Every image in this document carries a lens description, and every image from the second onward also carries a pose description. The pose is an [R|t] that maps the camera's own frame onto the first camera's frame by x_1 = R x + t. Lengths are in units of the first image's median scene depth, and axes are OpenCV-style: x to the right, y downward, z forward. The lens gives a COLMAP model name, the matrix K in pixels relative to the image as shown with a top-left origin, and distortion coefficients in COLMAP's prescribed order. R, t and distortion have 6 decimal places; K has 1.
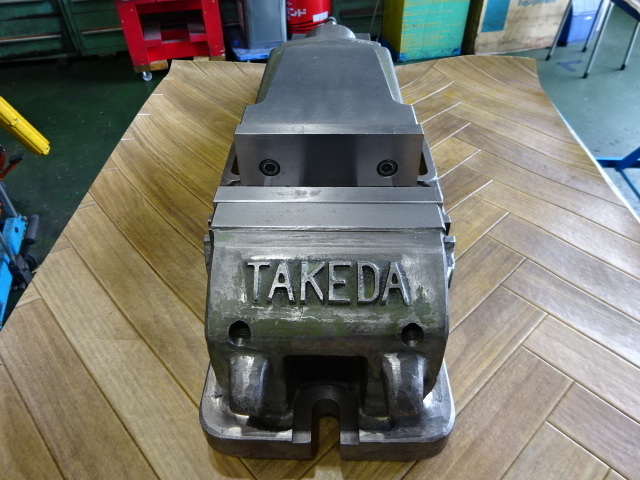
lens RADIAL K [[471.6, 0, 320.0], [0, 471.6, 240.0], [0, 0, 1]] dist [0.006431, -0.003534]
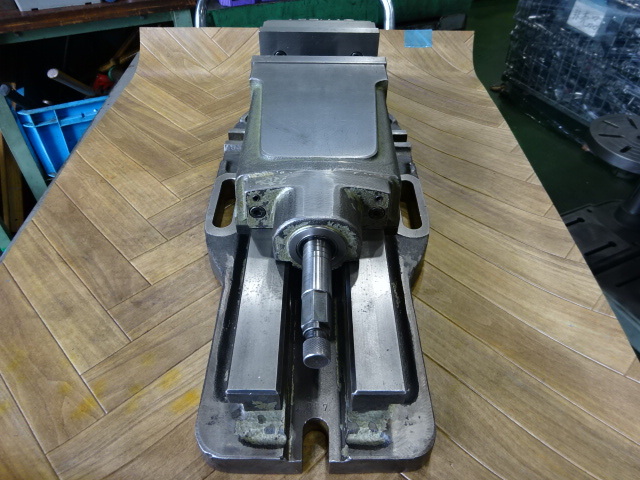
lens RADIAL K [[471.6, 0, 320.0], [0, 471.6, 240.0], [0, 0, 1]] dist [0.006431, -0.003534]
pose [[-0.999751, 0.018718, -0.012185, 0.036813], [-0.010851, 0.069752, 0.997505, -1.469986], [0.019522, 0.997389, -0.069531, 1.506945]]
